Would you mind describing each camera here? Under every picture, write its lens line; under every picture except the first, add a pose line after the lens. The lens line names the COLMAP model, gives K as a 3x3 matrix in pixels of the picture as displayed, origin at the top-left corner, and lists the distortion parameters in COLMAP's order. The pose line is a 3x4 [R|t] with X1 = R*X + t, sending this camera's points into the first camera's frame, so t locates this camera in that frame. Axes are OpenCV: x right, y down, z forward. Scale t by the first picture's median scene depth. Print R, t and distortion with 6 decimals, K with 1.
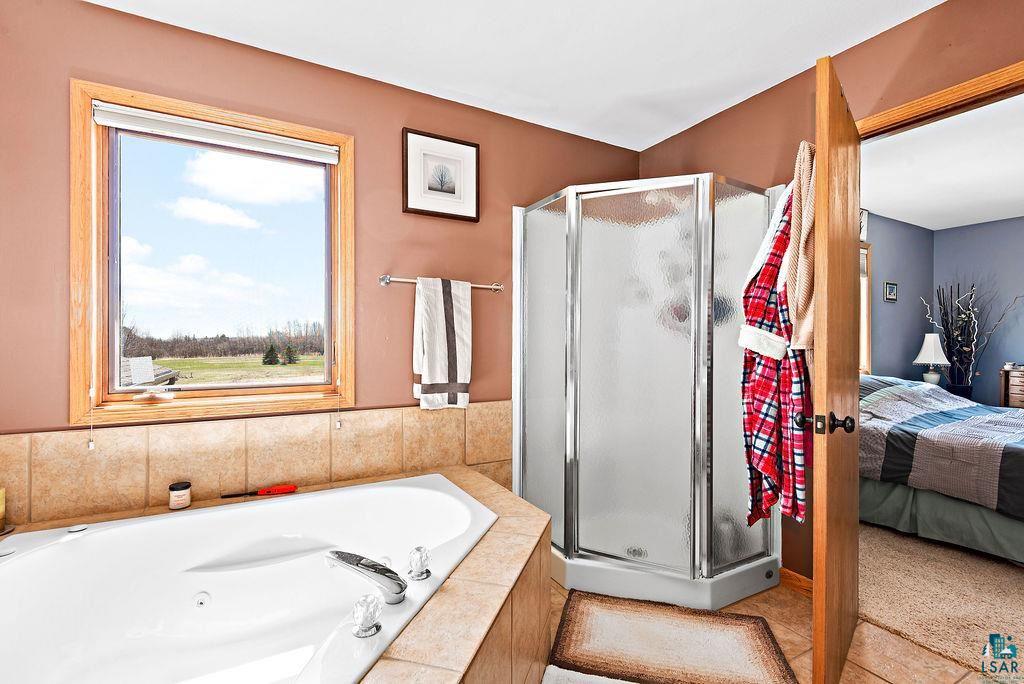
lens RADIAL K [[457.7, 0, 512.8], [0, 457.7, 337.9], [0, 0, 1]] dist [0.002057, -0.004464]
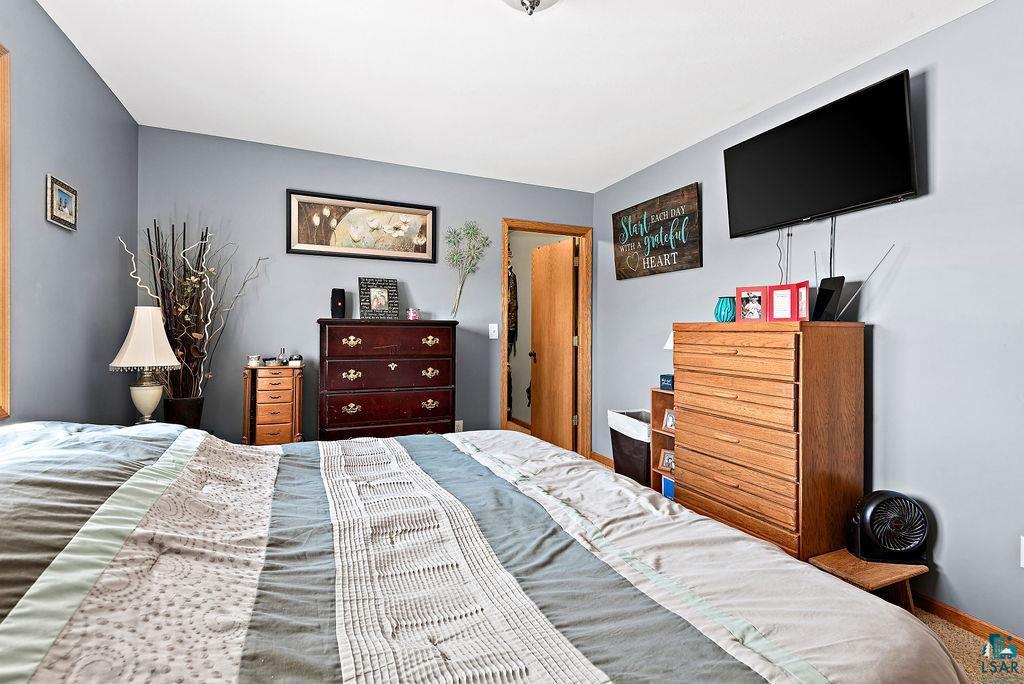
lens RADIAL K [[457.7, 0, 504.2], [0, 457.7, 332.4], [0, 0, 1]] dist [0.002057, -0.004464]
pose [[0.077021, -0.008903, 0.996990, 0.442422], [-0.013130, 0.999864, 0.009943, 0.008798], [-0.996943, -0.013856, 0.076893, 0.566499]]
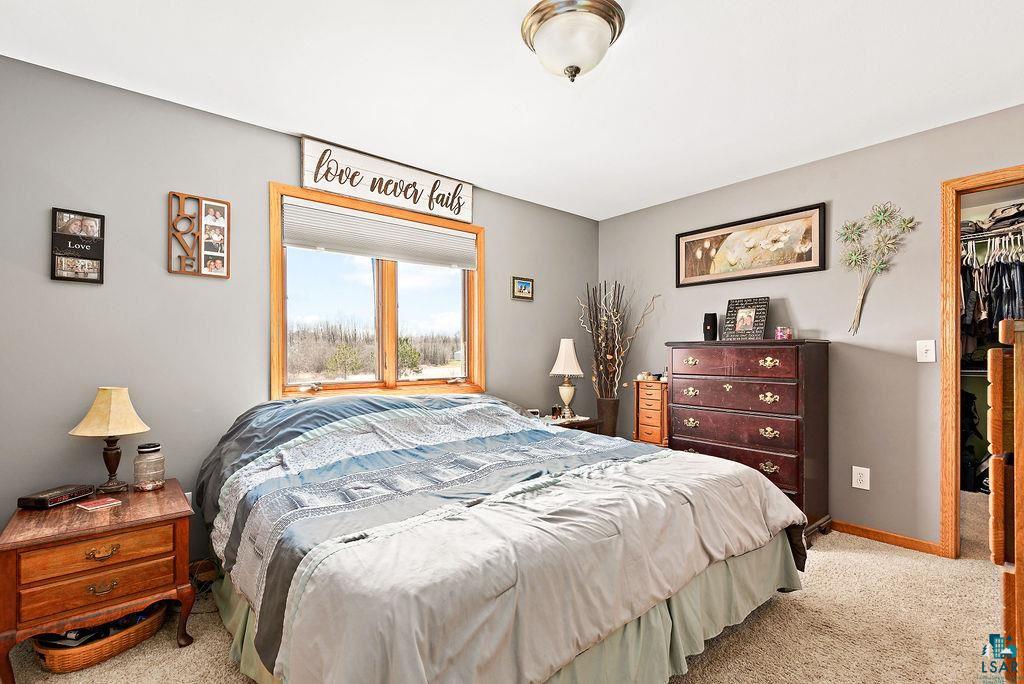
lens RADIAL K [[457.7, 0, 507.9], [0, 457.7, 348.4], [0, 0, 1]] dist [0.002057, -0.004464]
pose [[0.981575, -0.007540, 0.190927, 0.646307], [0.007913, 0.999968, -0.001190, 0.008642], [-0.190912, 0.002679, 0.981604, 0.196191]]
